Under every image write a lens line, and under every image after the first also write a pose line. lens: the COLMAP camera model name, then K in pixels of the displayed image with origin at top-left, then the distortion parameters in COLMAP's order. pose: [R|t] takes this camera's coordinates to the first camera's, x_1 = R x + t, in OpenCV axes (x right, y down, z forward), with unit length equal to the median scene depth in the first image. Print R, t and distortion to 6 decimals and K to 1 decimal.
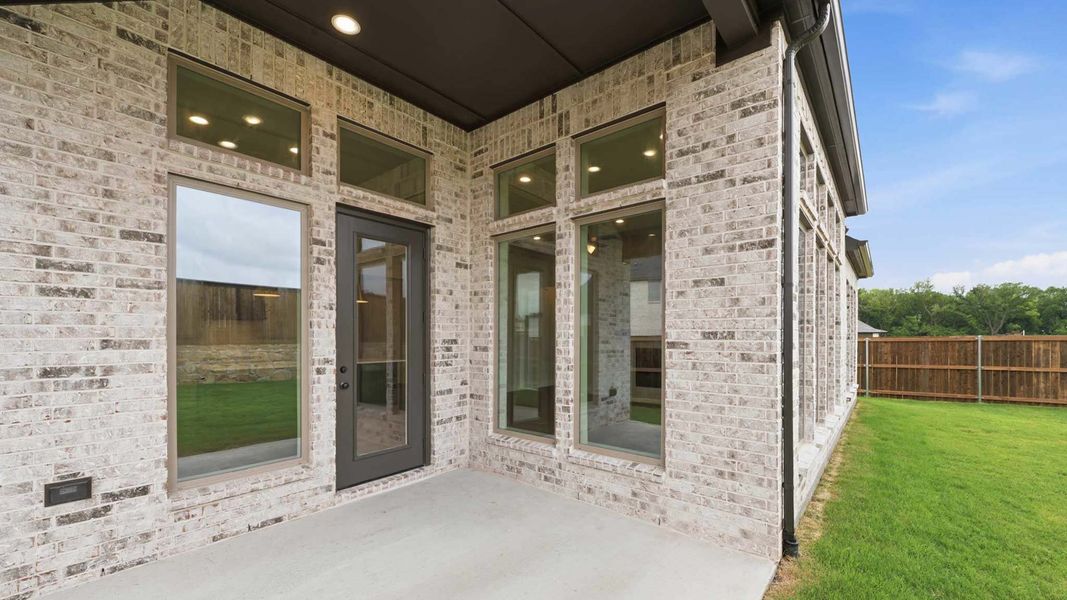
lens RADIAL K [[431.6, 0, 537.1], [0, 431.6, 322.8], [0, 0, 1]] dist [-0.020781, -0.000179]
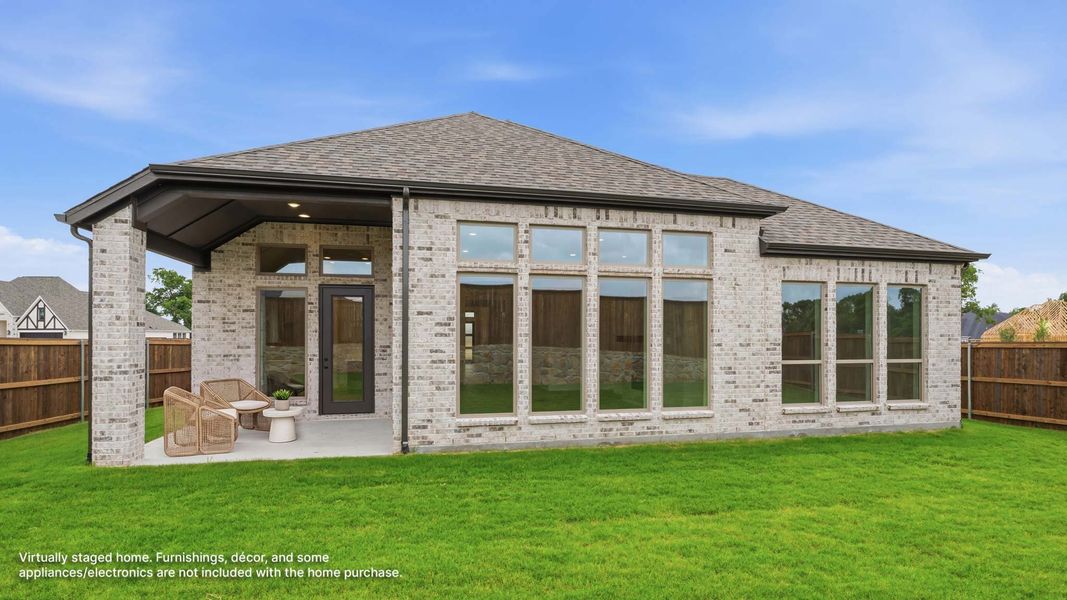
lens RADIAL K [[431.6, 0, 537.1], [0, 431.6, 322.8], [0, 0, 1]] dist [-0.020781, -0.000179]
pose [[0.741626, -0.051215, -0.668855, 1.981600], [0.030278, 0.998621, -0.042894, 0.053673], [0.670130, 0.011560, 0.742154, 0.110342]]
